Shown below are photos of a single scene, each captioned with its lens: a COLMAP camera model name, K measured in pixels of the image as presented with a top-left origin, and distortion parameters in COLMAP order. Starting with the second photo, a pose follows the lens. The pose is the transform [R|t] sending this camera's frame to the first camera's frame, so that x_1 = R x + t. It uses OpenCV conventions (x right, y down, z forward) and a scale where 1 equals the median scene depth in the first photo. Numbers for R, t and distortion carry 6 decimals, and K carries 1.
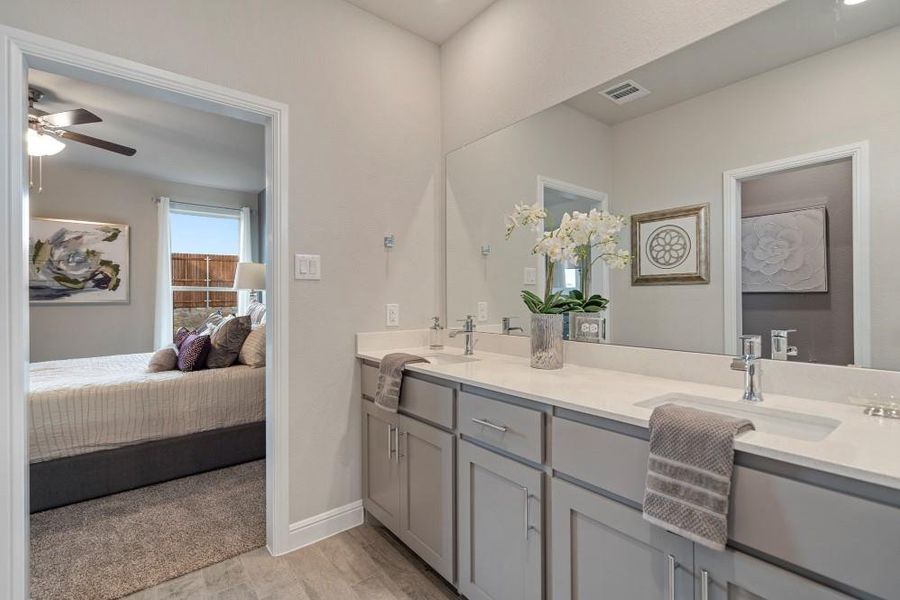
lens RADIAL K [[411.1, 0, 454.5], [0, 411.1, 296.3], [0, 0, 1]] dist [0.001416, 0.000860]
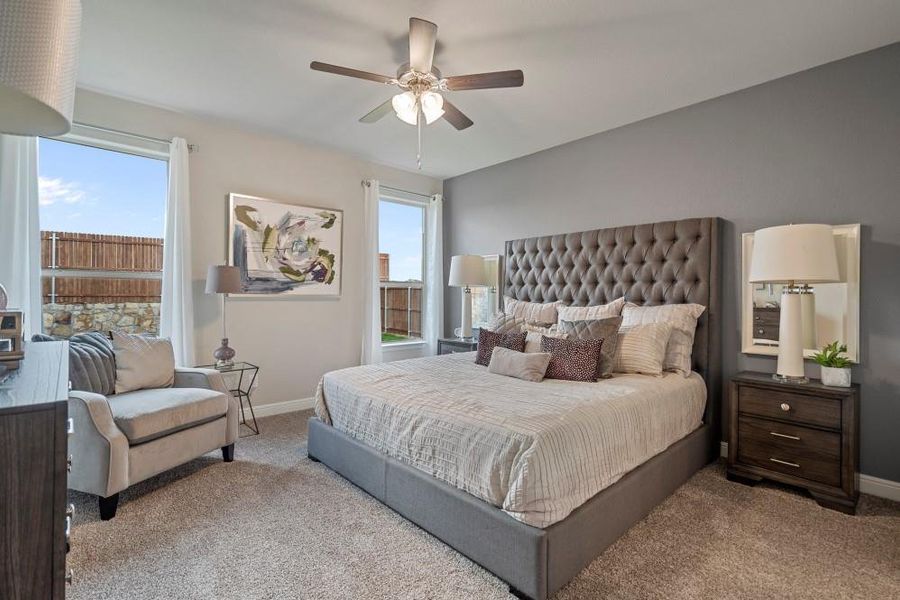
lens RADIAL K [[411.1, 0, 454.5], [0, 411.1, 296.3], [0, 0, 1]] dist [0.001416, 0.000860]
pose [[0.997485, 0.014734, 0.069334, -0.638350], [-0.015088, 0.999876, 0.004584, 0.004161], [-0.069258, -0.005619, 0.997583, 0.103414]]
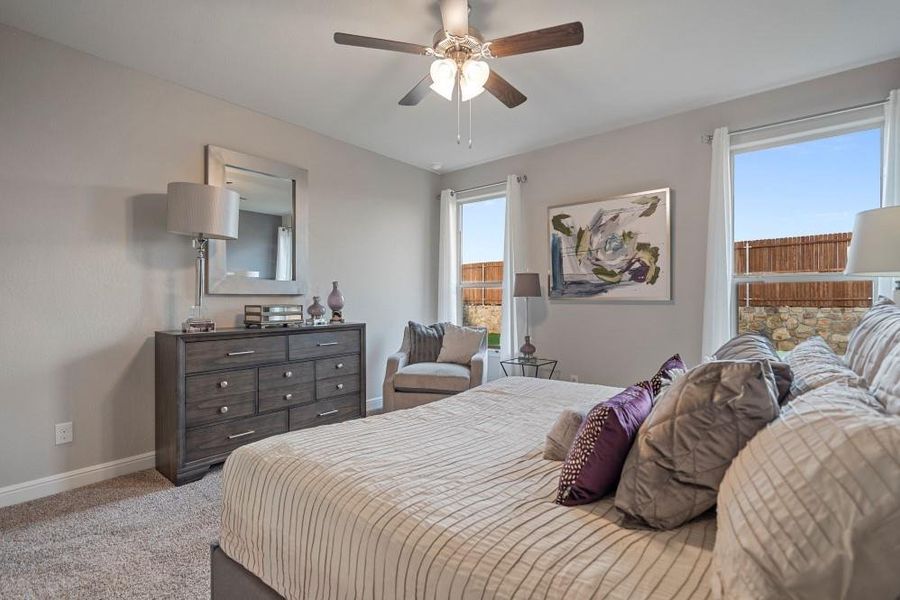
lens RADIAL K [[421.4, 0, 451.2], [0, 421.4, 298.6], [0, 0, 1]] dist [0.007673, 0.000430]
pose [[0.213927, 0.010464, -0.976794, -0.189557], [0.004724, 0.999920, 0.011746, 0.000915], [0.976838, -0.007128, 0.213861, 0.515136]]
